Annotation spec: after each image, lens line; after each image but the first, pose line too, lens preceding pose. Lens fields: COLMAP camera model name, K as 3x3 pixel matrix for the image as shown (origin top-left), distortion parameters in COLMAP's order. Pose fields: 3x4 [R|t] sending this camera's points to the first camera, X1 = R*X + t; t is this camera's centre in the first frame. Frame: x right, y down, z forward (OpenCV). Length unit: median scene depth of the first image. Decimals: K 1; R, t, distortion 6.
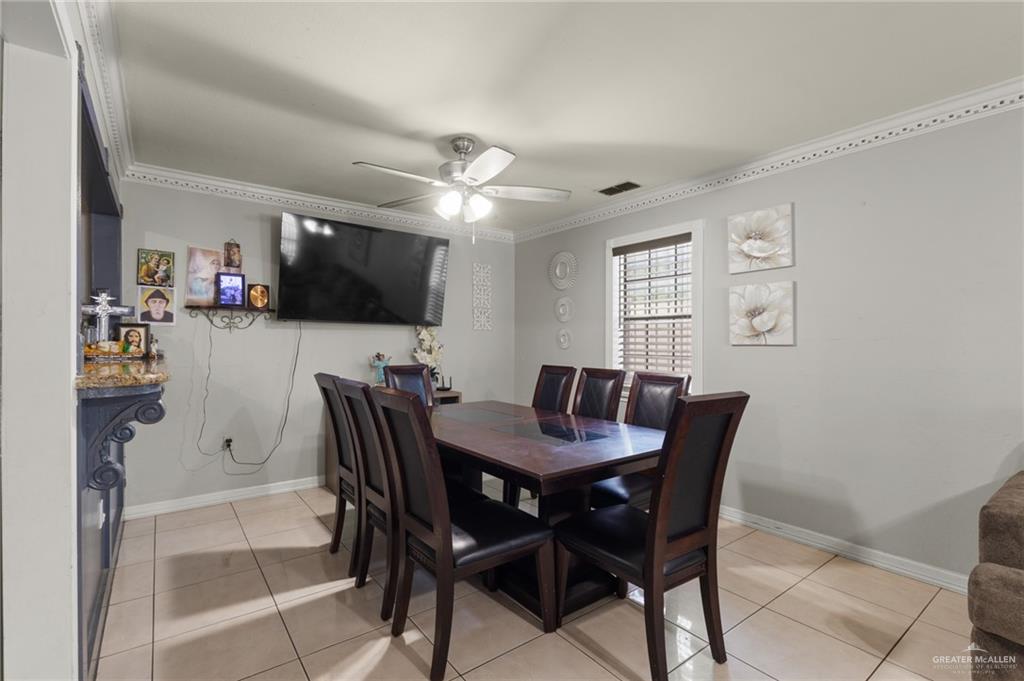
lens RADIAL K [[472.4, 0, 512.0], [0, 472.4, 340.5], [0, 0, 1]] dist [0.000769, 0.000621]
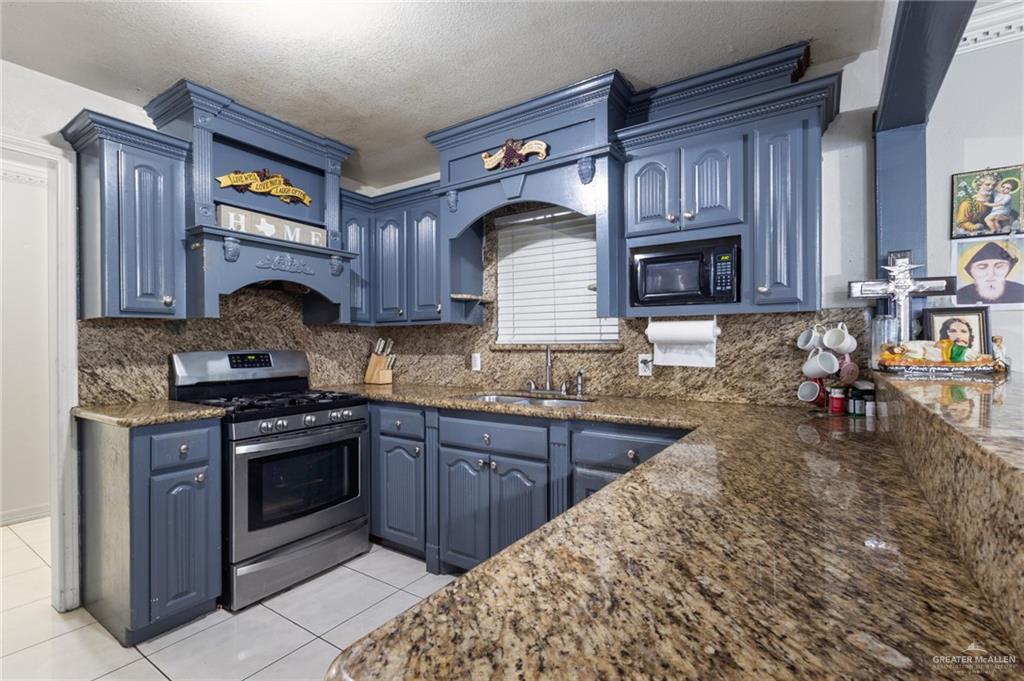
lens RADIAL K [[472.4, 0, 512.0], [0, 472.4, 340.5], [0, 0, 1]] dist [0.000769, 0.000621]
pose [[0.324645, -0.007886, -0.945803, -0.432293], [0.010067, 0.999937, -0.004882, -0.000656], [0.945783, -0.007936, 0.324704, 0.325866]]
